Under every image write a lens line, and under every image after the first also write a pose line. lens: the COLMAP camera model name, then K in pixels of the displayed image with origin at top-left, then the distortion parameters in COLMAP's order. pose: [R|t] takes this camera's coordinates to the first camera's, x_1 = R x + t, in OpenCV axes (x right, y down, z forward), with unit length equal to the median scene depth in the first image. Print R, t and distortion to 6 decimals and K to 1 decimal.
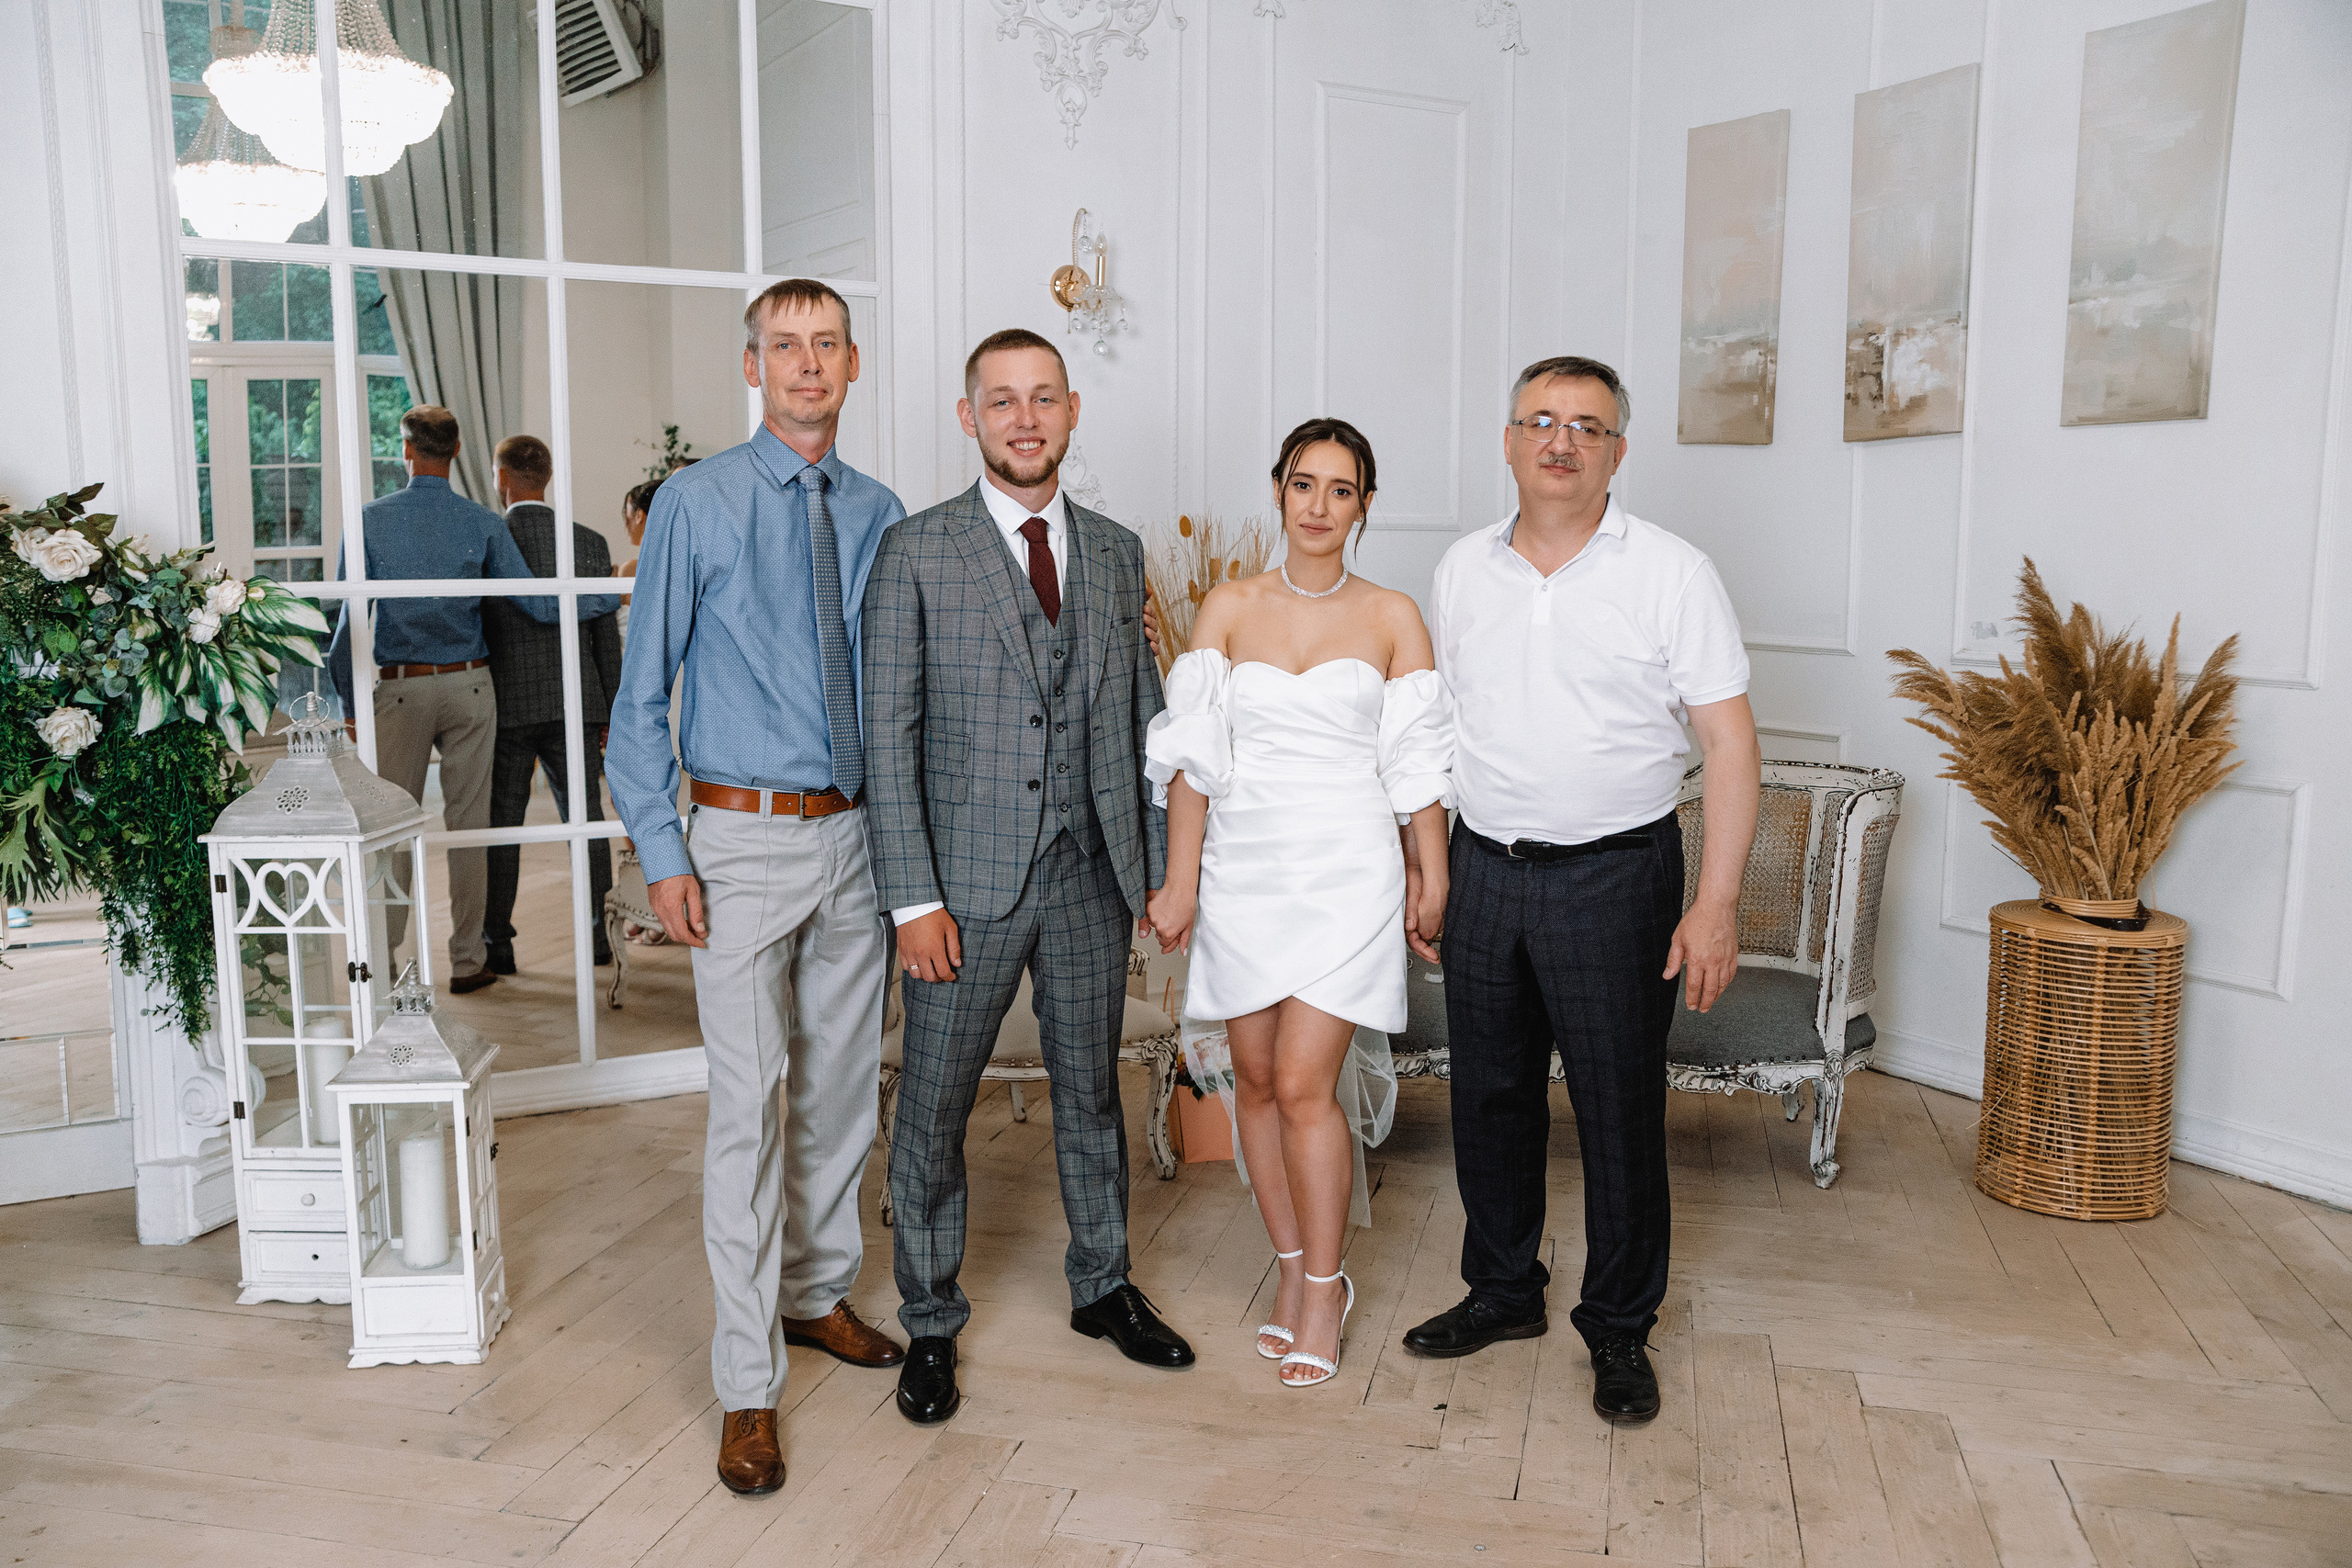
lens RADIAL K [[1962.7, 0, 1164.4], [0, 1962.7, 793.4], [0, 0, 1]] dist [-0.086987, 0.152686]
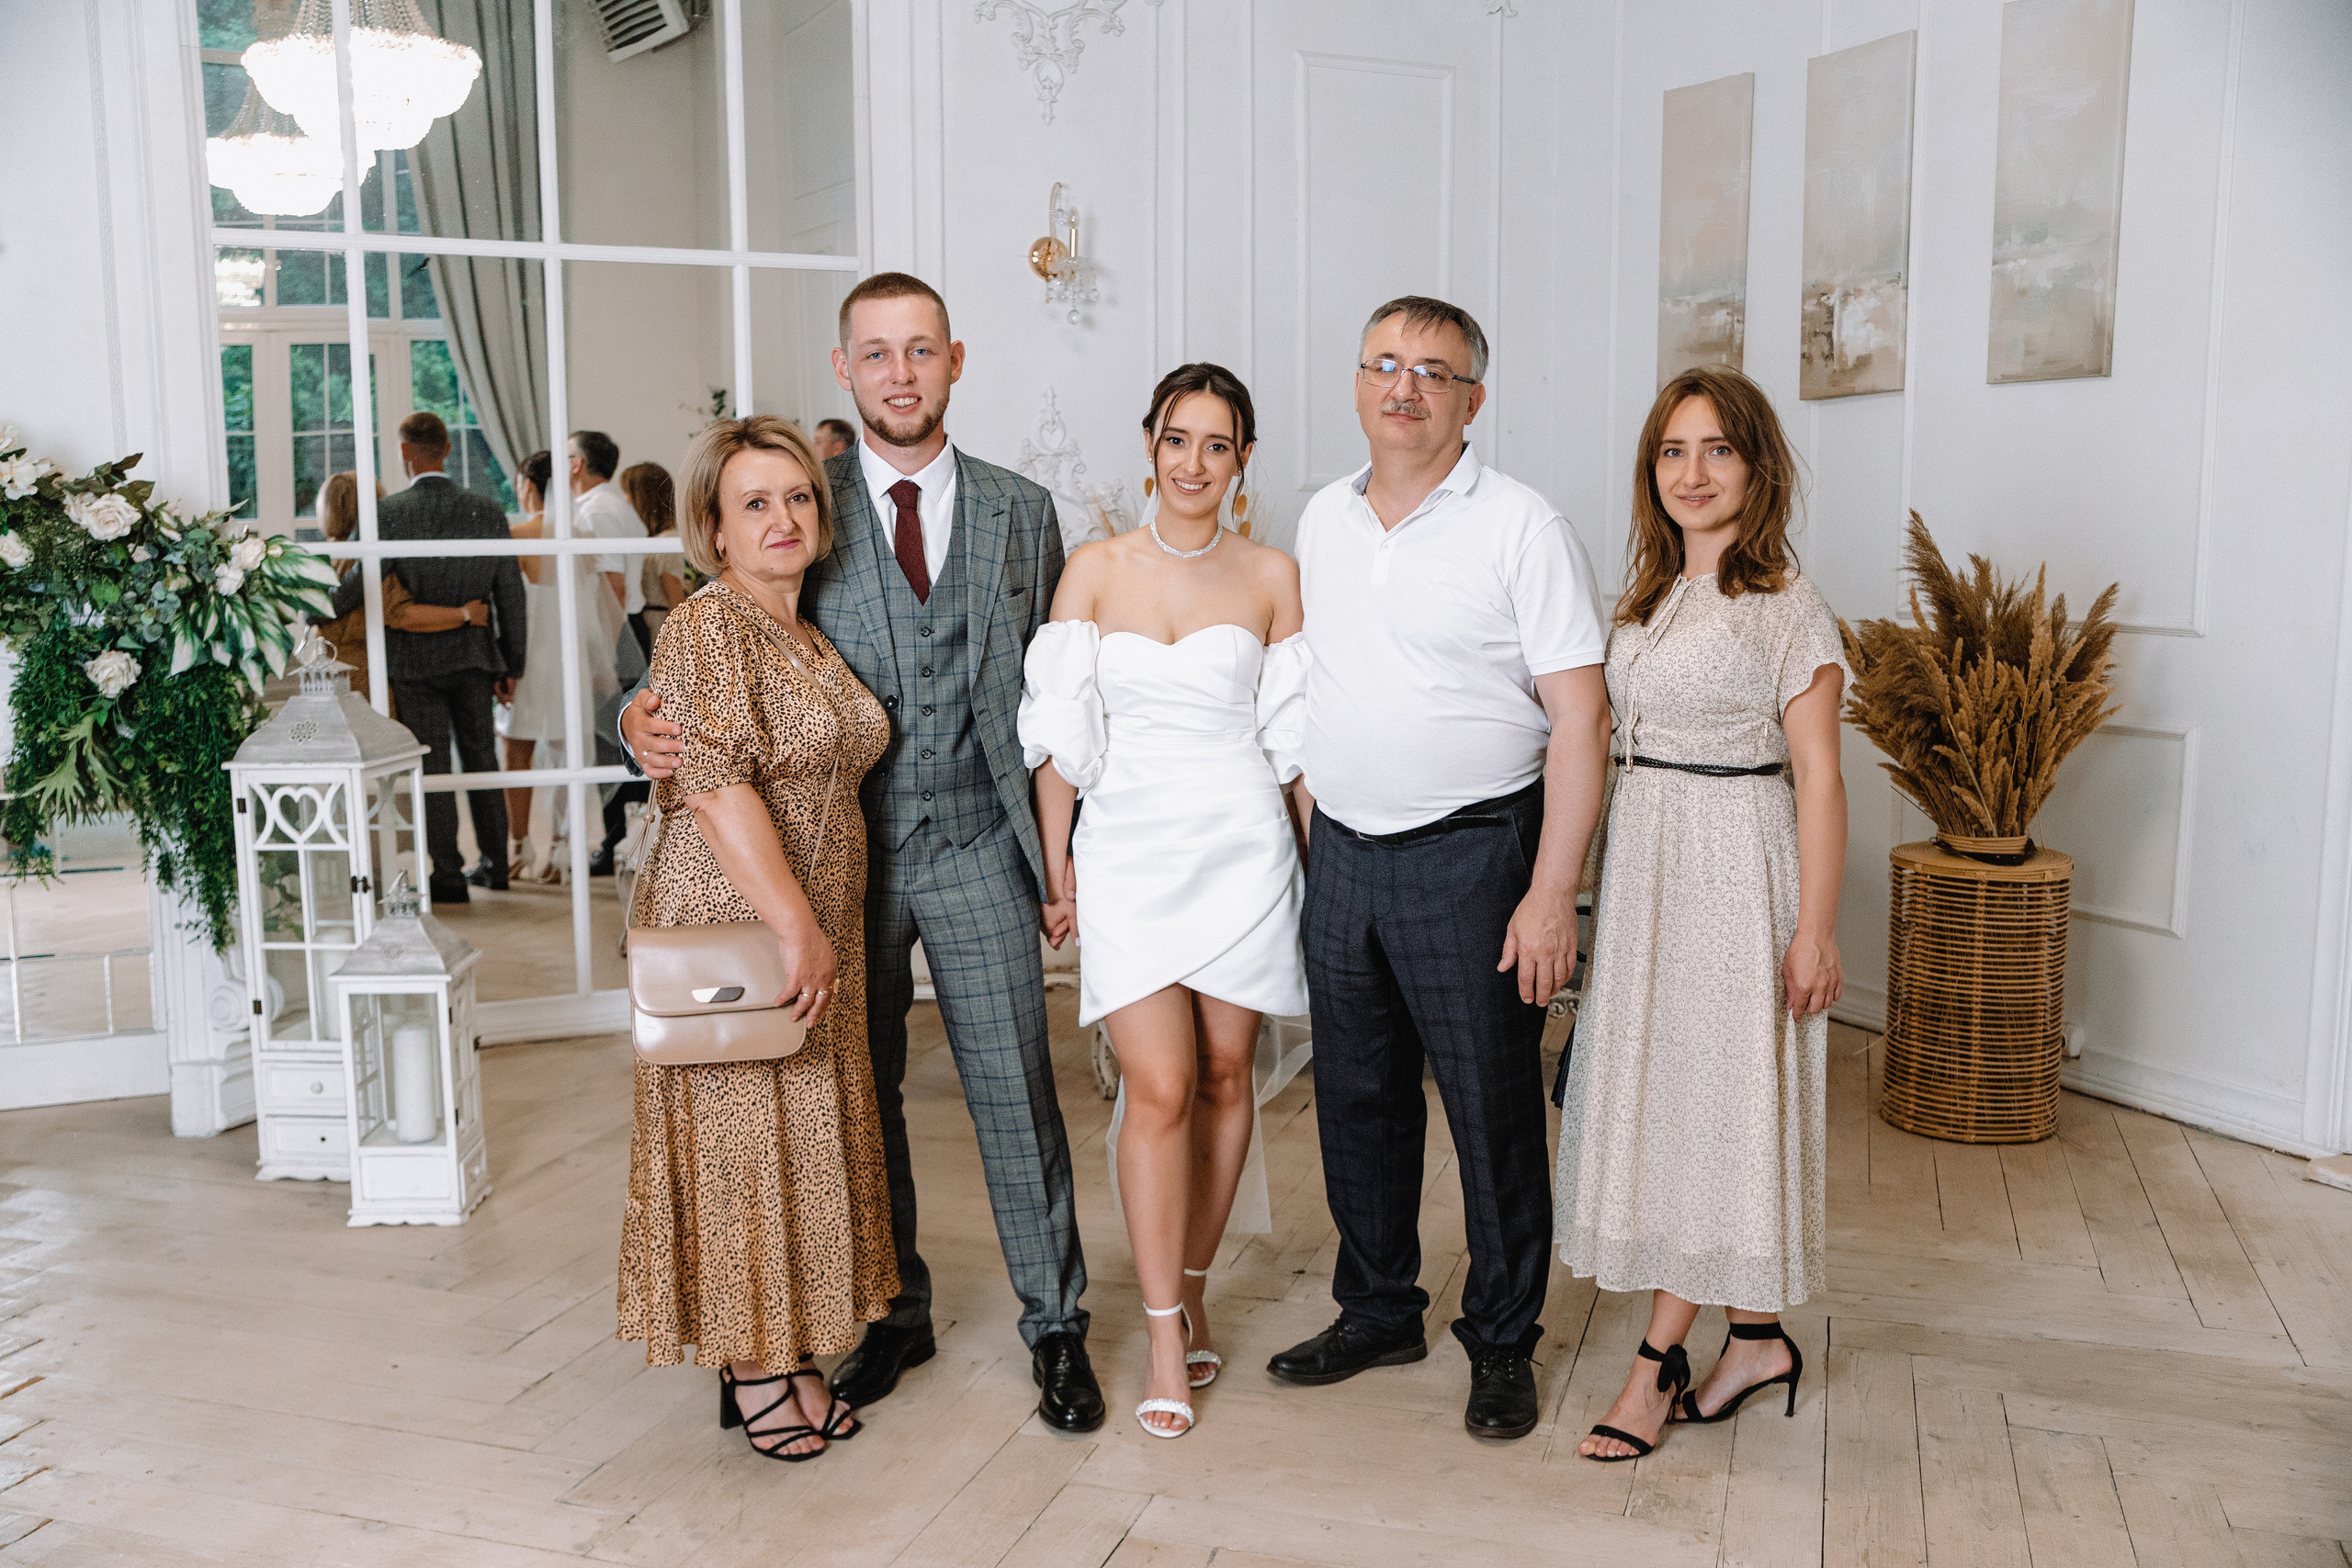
lens RADIAL K [[2223.8, 0, 1179.4], [0, 2223.8, 804.1], [0, 0, 1]] dist [-0.071546, 0.151972]
pose [[0.997915, 0.003266, -0.064464, 0.121176], [-0.003076, 0.999991, 0.003048, 0.033813], [0.064474, -0.002844, 0.997915, -0.212409]]
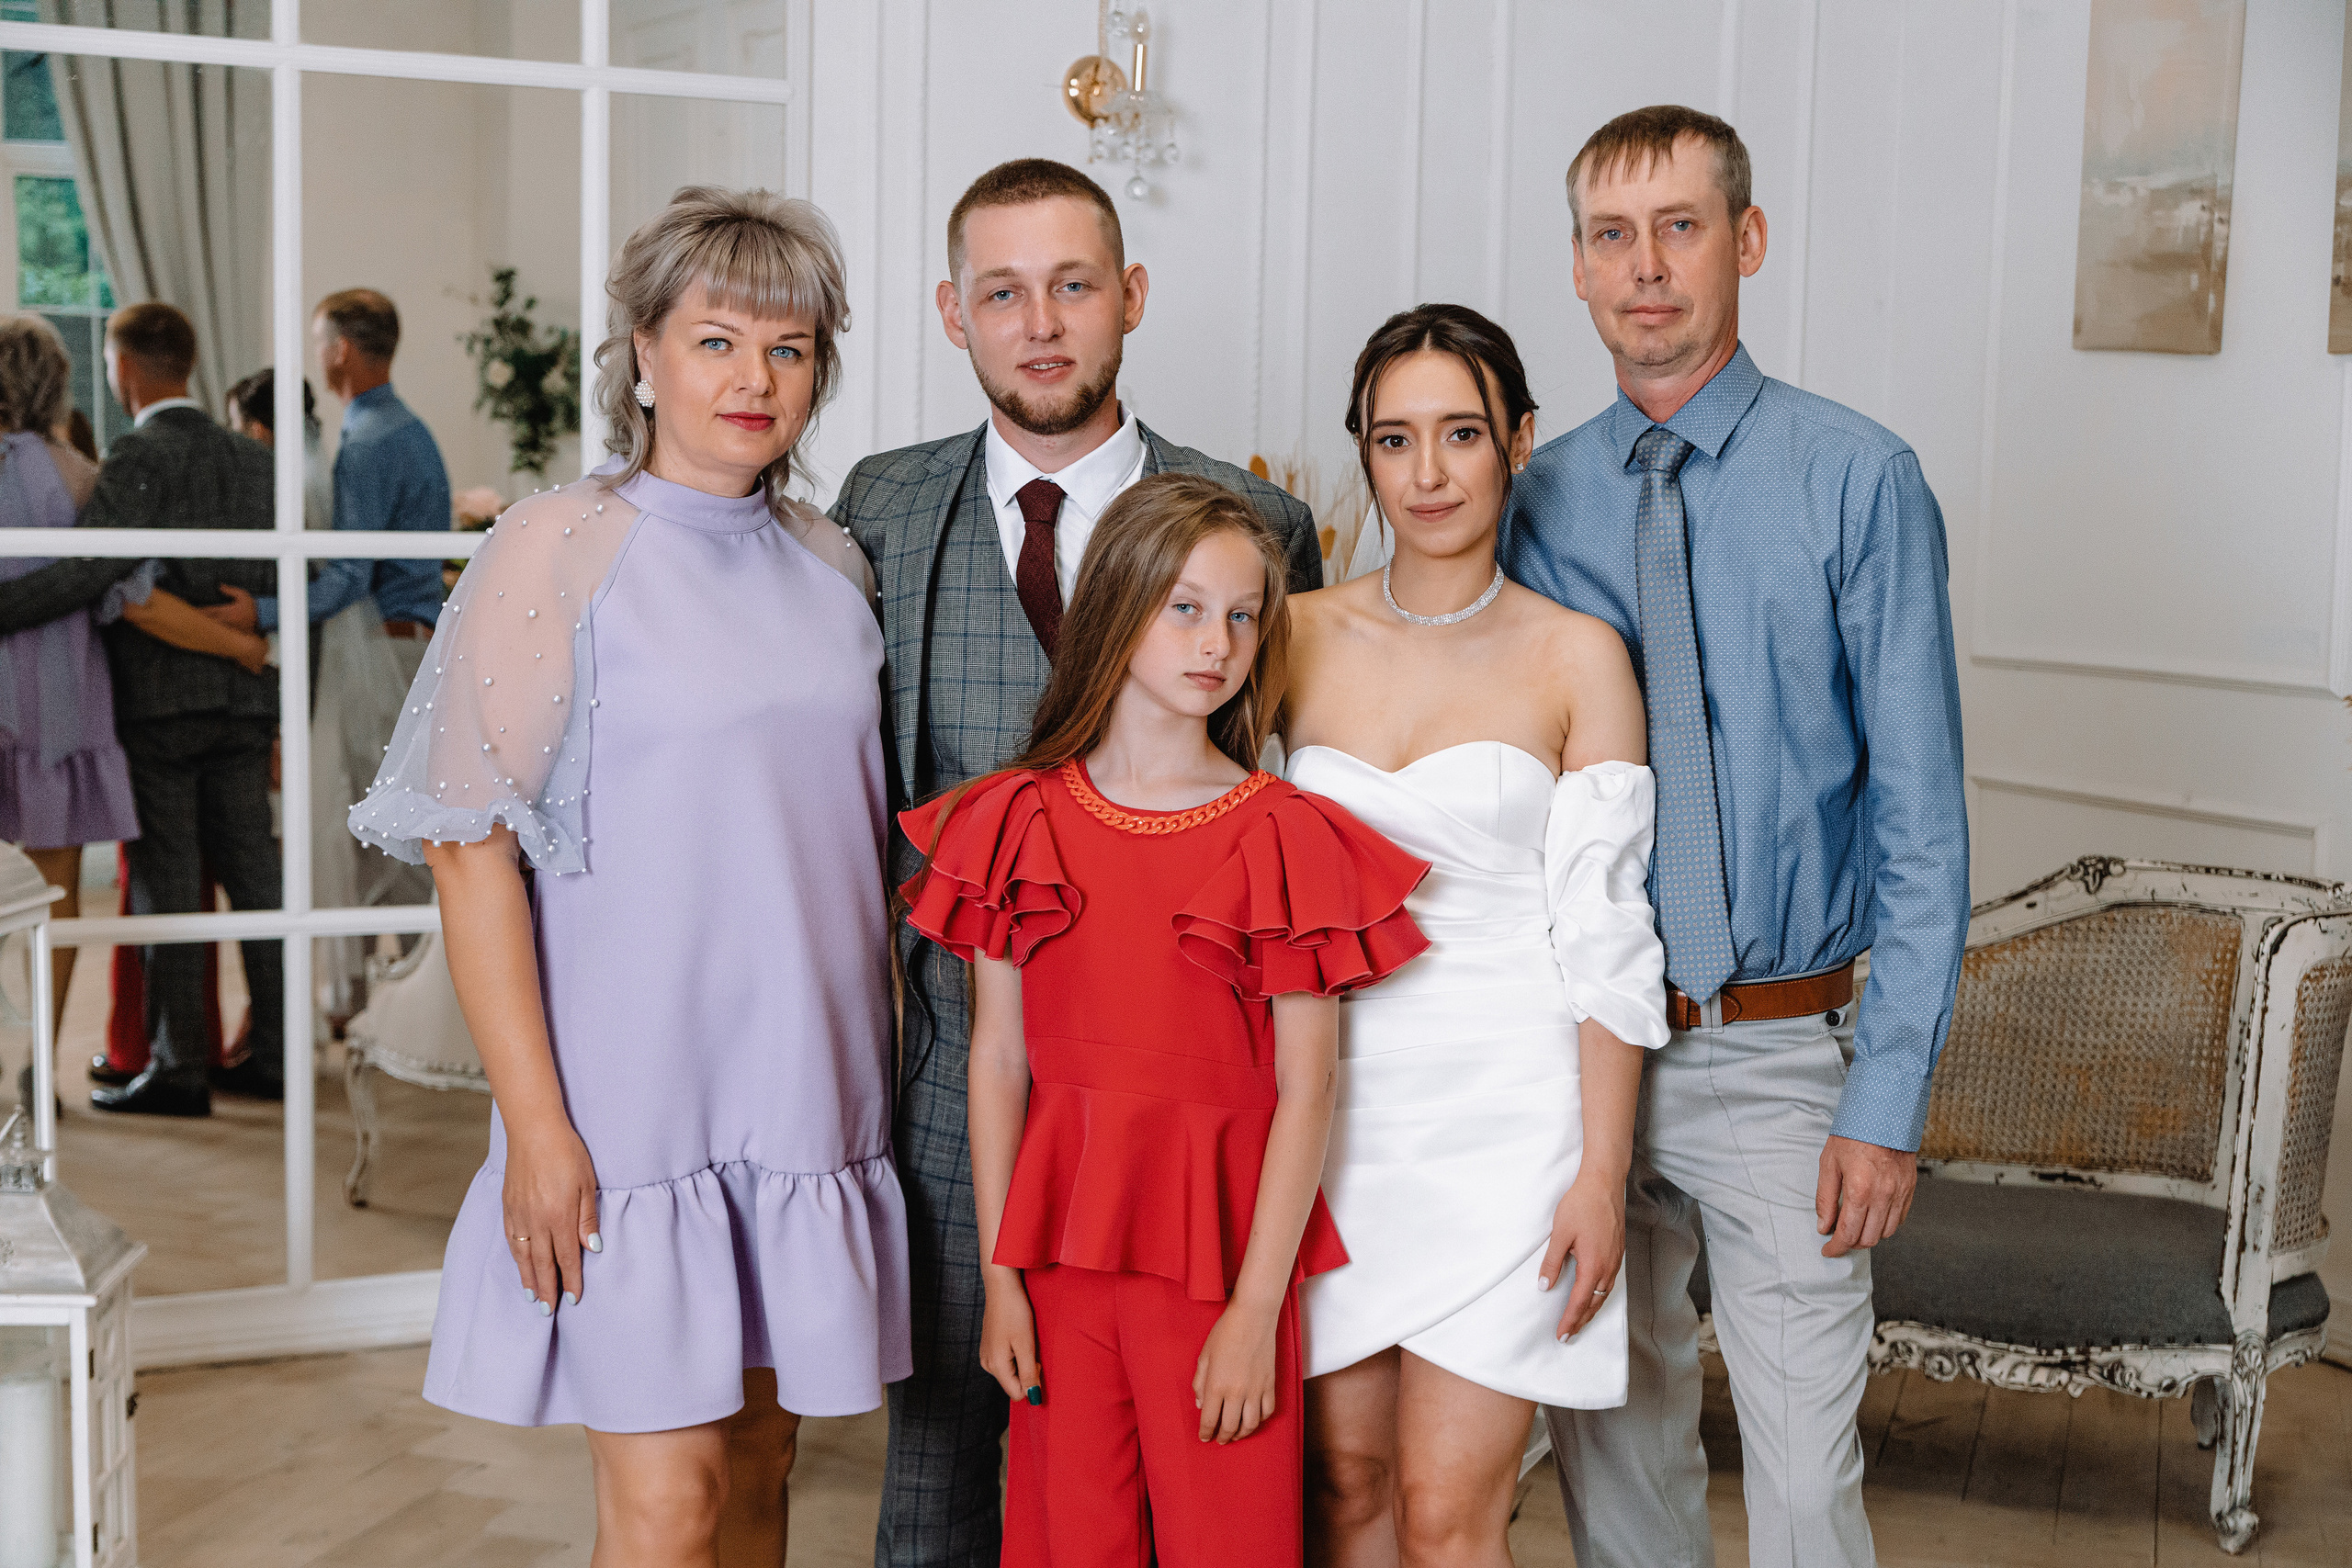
lens RADIAL K [[3368.0, 0, 1180.8], [0, 3368.0, 797.6], [0, 0, 1]] dist [0.009196, 0.037438]
pose [[0.998142, 0.026245, -0.054996, 0.056960], [-0.027711, 0.999276, -0.026053, -0.001562], [0.054273, 0.027528, 0.998147, -0.108090]]
